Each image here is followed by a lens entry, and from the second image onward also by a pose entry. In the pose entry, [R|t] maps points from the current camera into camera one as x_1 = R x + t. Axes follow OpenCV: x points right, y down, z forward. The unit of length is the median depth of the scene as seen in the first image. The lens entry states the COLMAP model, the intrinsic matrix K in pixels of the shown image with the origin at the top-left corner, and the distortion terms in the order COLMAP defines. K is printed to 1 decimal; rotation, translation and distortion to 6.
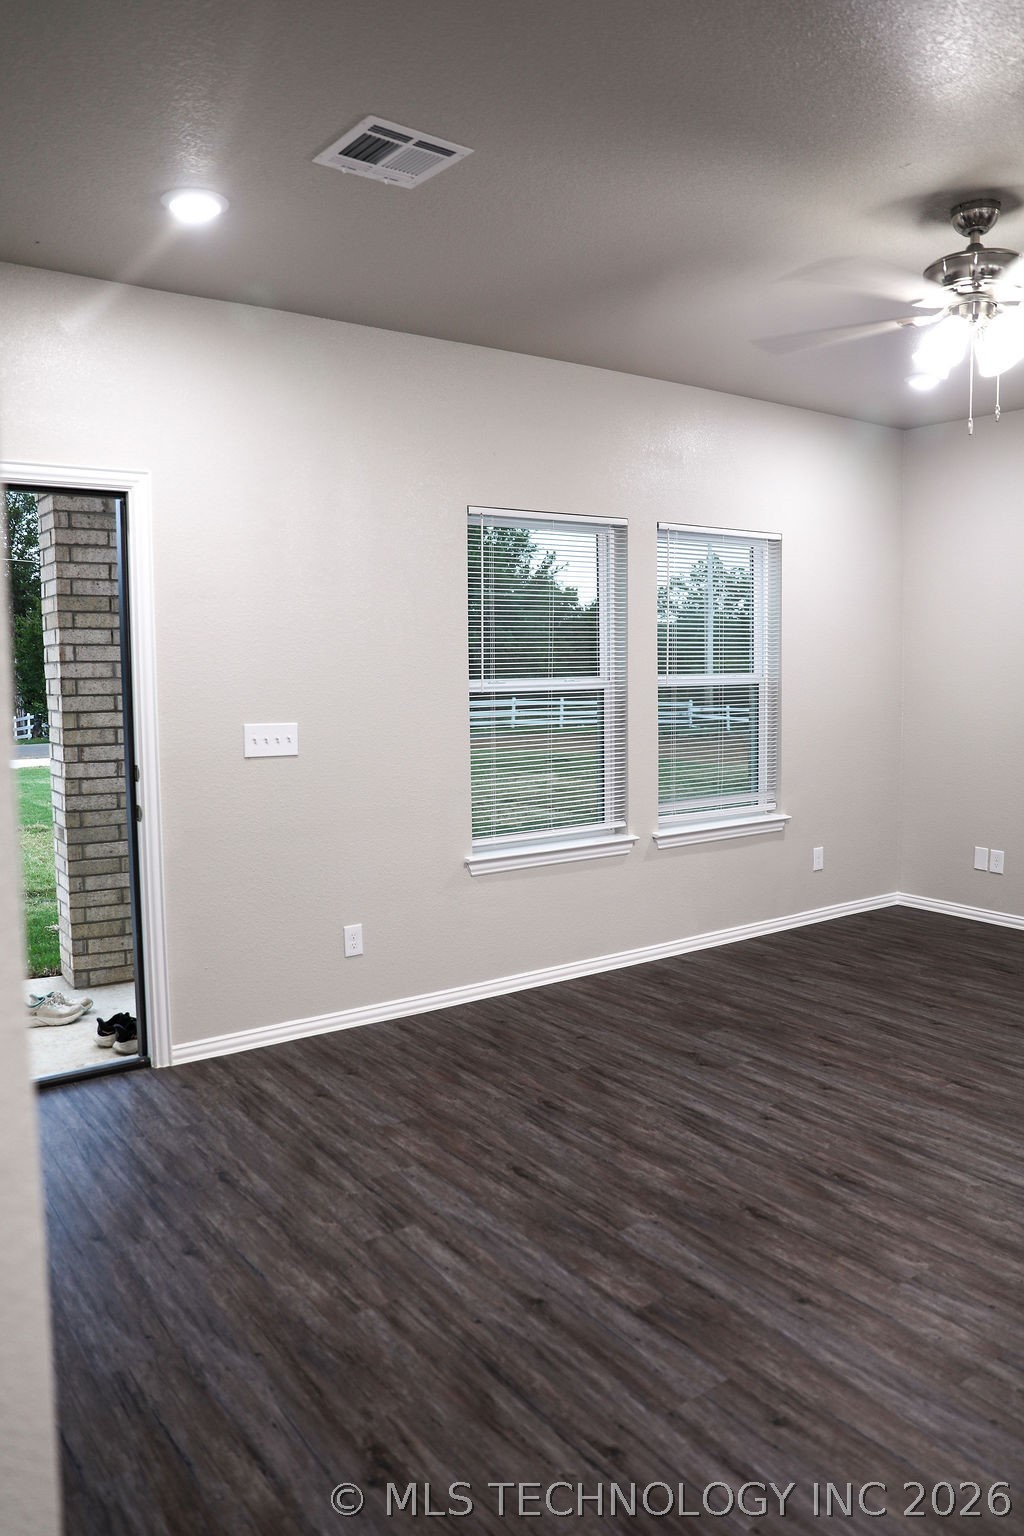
lens RADIAL K [[1121.7, 0, 514.2], [0, 1121.7, 730.9], [0, 0, 1]] dist [-0.044045, 0.011304]
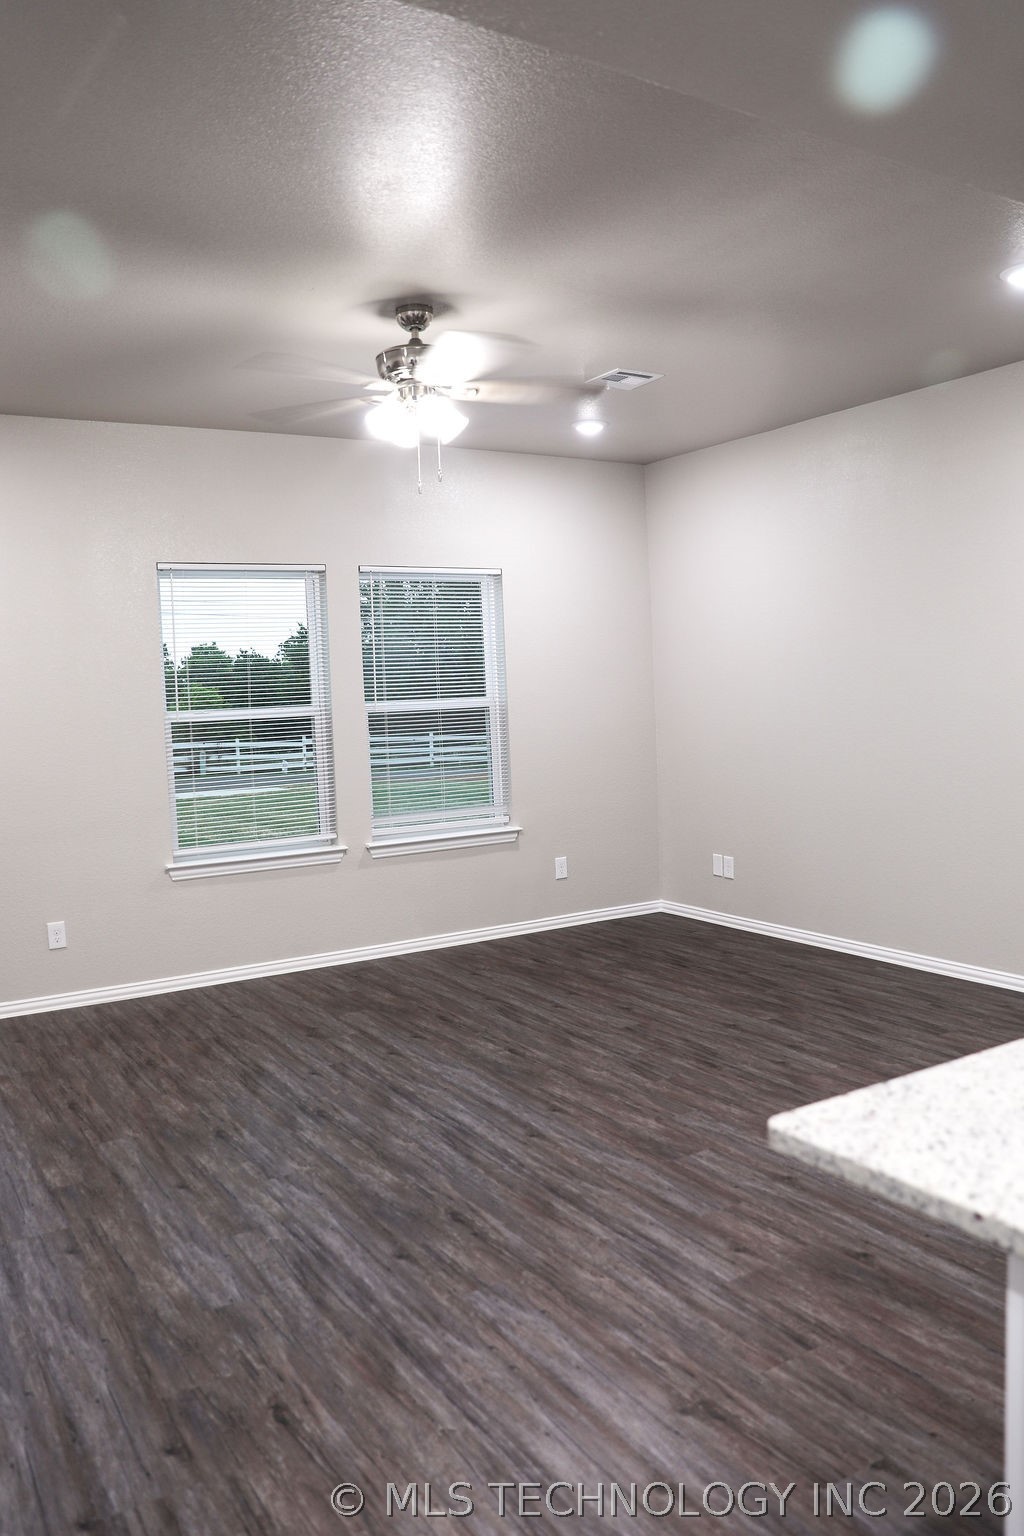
lens RADIAL K [[1169.9, 0, 512.0], [0, 1169.9, 768.0], [0, 0, 1]] dist [-0.104481, 0.084475]
pose [[0.997387, -0.021336, -0.069027, 0.441443], [0.021825, 0.999742, 0.006328, 0.014891], [0.068875, -0.007818, 0.997595, -0.182393]]
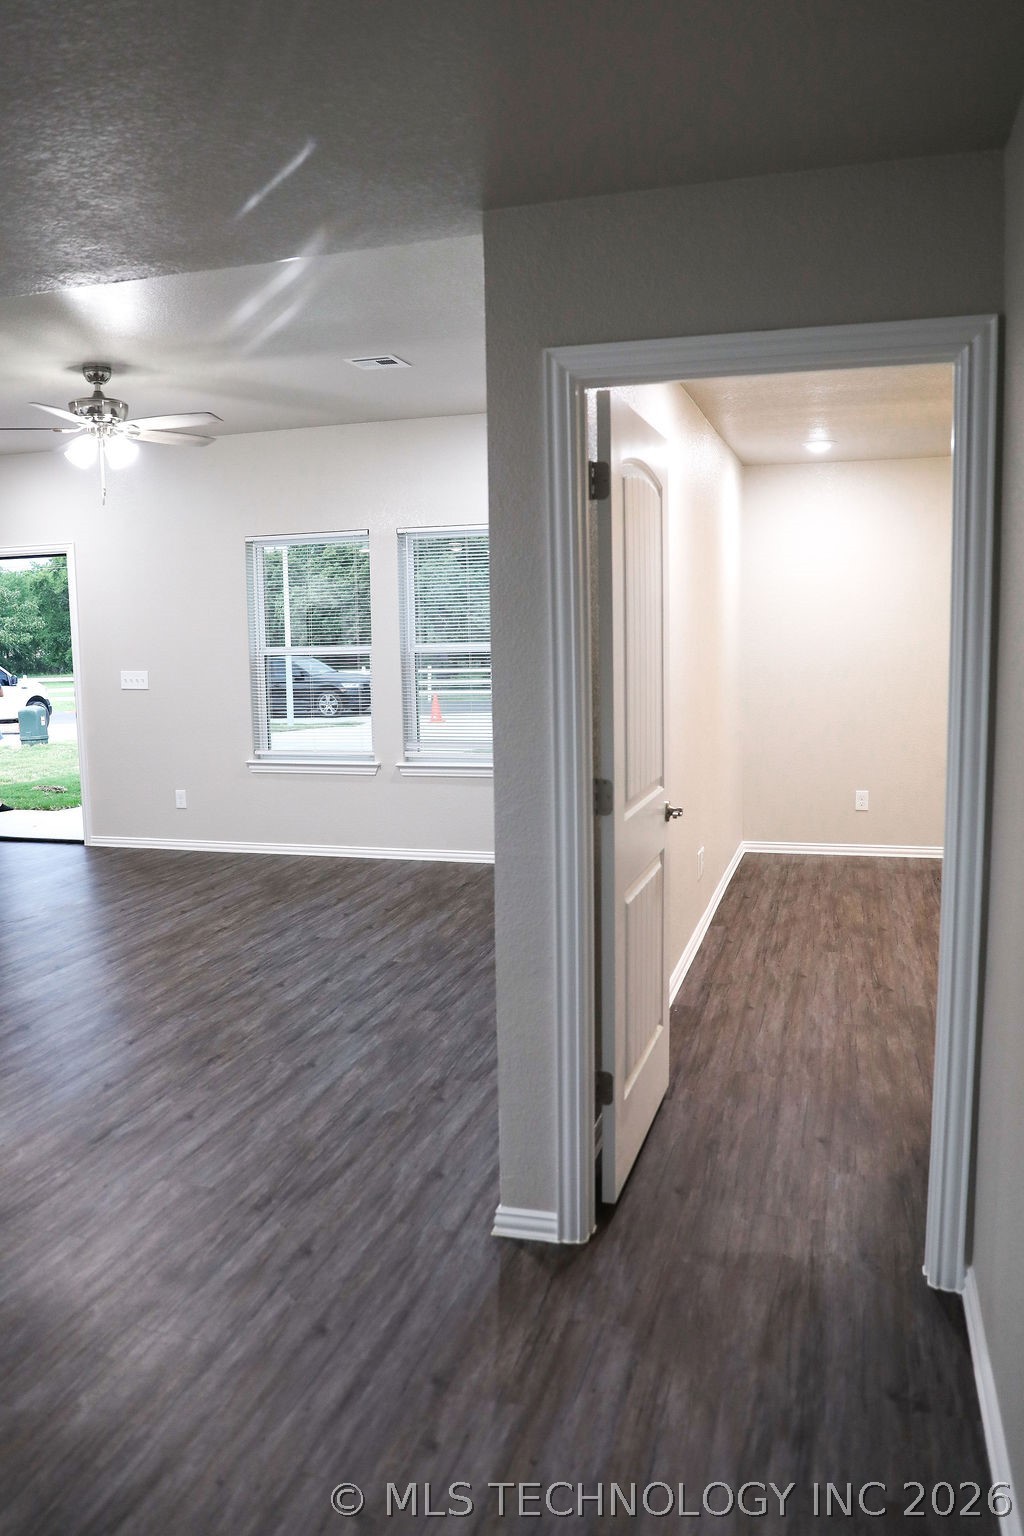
lens RADIAL K [[1169.9, 0, 512.0], [0, 1169.9, 768.0], [0, 0, 1]] dist [-0.104481, 0.084475]
pose [[0.604942, 0.094427, -0.790651, 1.646715], [-0.035636, 0.995159, 0.091586, -0.044104], [0.795472, -0.027229, 0.605379, 0.340971]]
